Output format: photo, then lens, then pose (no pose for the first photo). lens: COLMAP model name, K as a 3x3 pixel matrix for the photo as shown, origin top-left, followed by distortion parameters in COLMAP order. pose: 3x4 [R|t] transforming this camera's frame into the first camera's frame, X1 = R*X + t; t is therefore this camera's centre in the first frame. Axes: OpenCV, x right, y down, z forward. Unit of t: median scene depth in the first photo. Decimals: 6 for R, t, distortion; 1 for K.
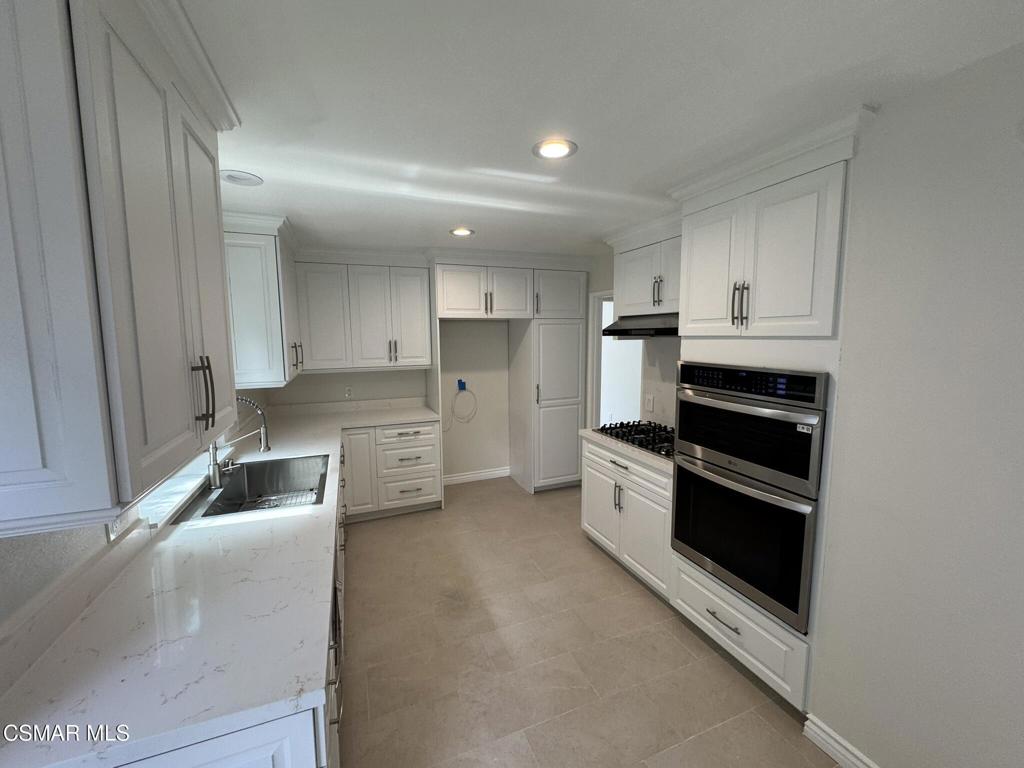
lens RADIAL K [[410.6, 0, 511.0], [0, 410.6, 380.1], [0, 0, 1]] dist [-0.001770, 0.000138]
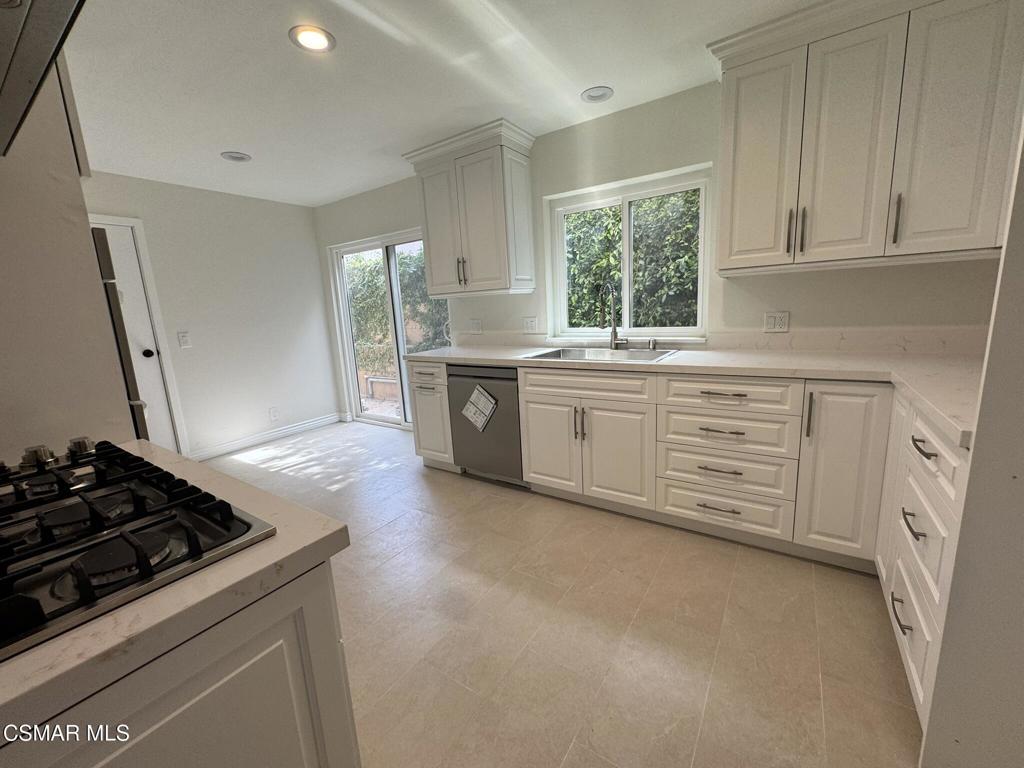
lens RADIAL K [[410.6, 0, 511.0], [0, 410.6, 380.1], [0, 0, 1]] dist [-0.001770, 0.000138]
pose [[-0.825308, 0.149345, -0.544576, 0.176613], [-0.005475, 0.962231, 0.272180, -0.004979], [0.564656, 0.227614, -0.793319, 1.038156]]
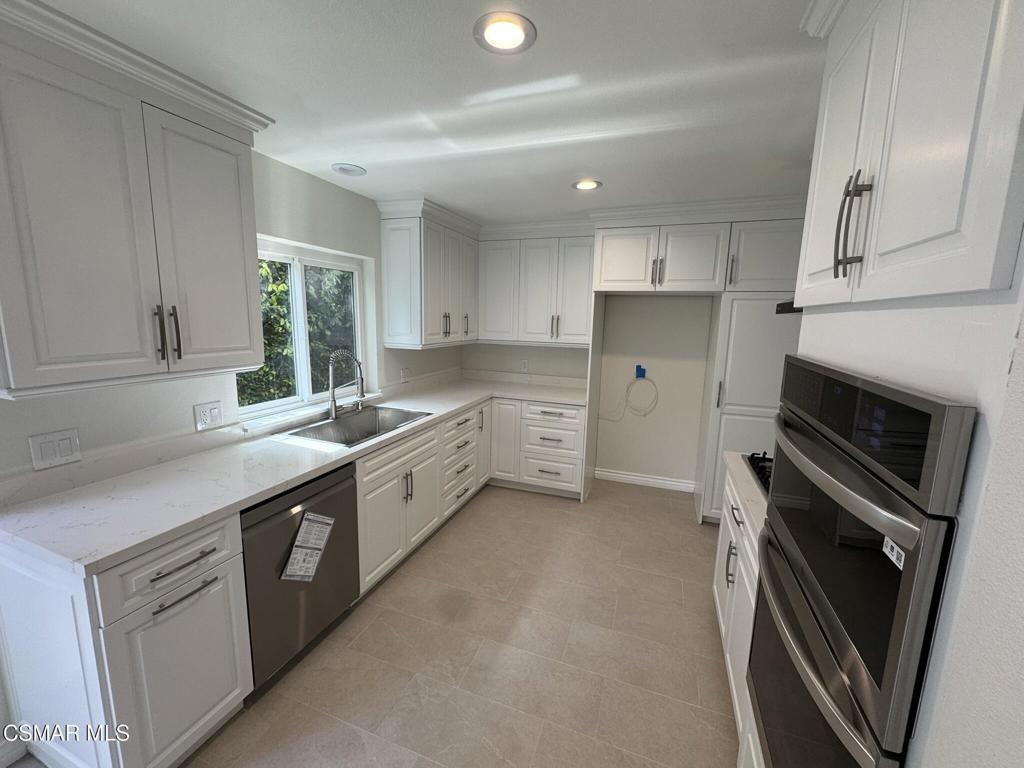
lens RADIAL K [[410.6, 0, 511.0], [0, 410.6, 380.1], [0, 0, 1]] dist [-0.001770, 0.000138]
pose [[0.740563, 0.129852, -0.659322, 0.298024], [-0.104737, 0.991466, 0.077624, -0.010888], [0.663775, 0.011570, 0.747843, 0.217969]]
